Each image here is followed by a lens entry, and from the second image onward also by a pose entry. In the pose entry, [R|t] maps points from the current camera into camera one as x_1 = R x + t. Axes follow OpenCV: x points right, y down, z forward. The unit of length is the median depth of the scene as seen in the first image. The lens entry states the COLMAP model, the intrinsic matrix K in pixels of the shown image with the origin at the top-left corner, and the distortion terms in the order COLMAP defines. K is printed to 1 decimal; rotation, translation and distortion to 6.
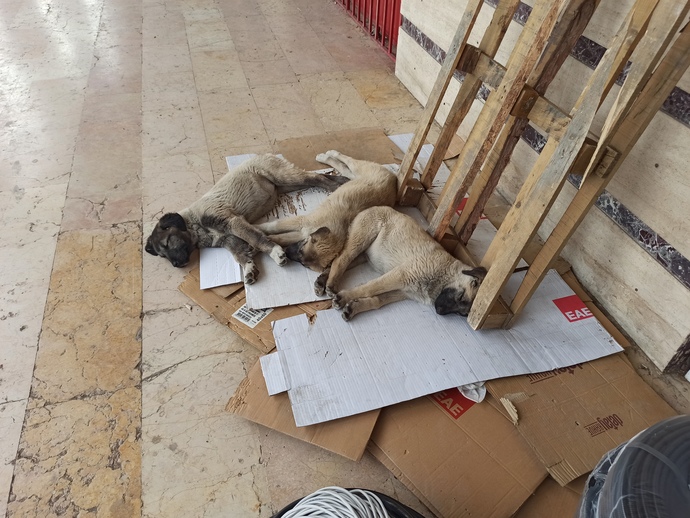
lens RADIAL K [[513.8, 0, 346.1], [0, 513.8, 257.4], [0, 0, 1]] dist [0.011282, -0.012125]
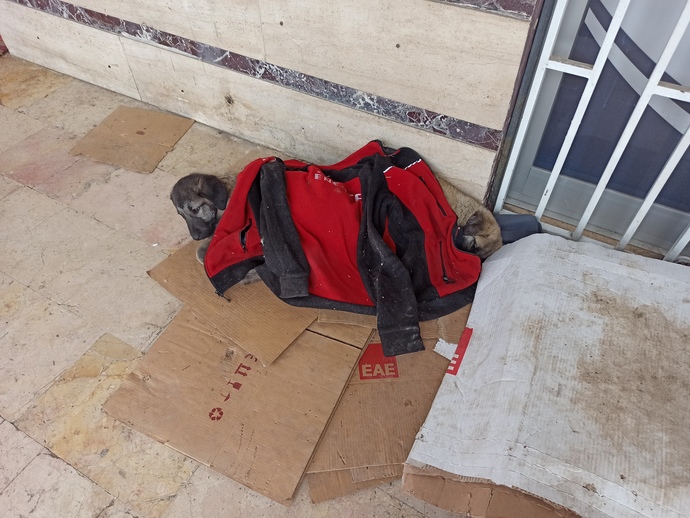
lens RADIAL K [[513.8, 0, 345.2], [0, 513.8, 261.9], [0, 0, 1]] dist [0.011282, -0.012125]
pose [[0.704956, -0.534961, 0.465676, -0.135992], [0.470459, 0.844039, 0.257421, -0.118891], [-0.530759, 0.037611, 0.846688, 0.212691]]
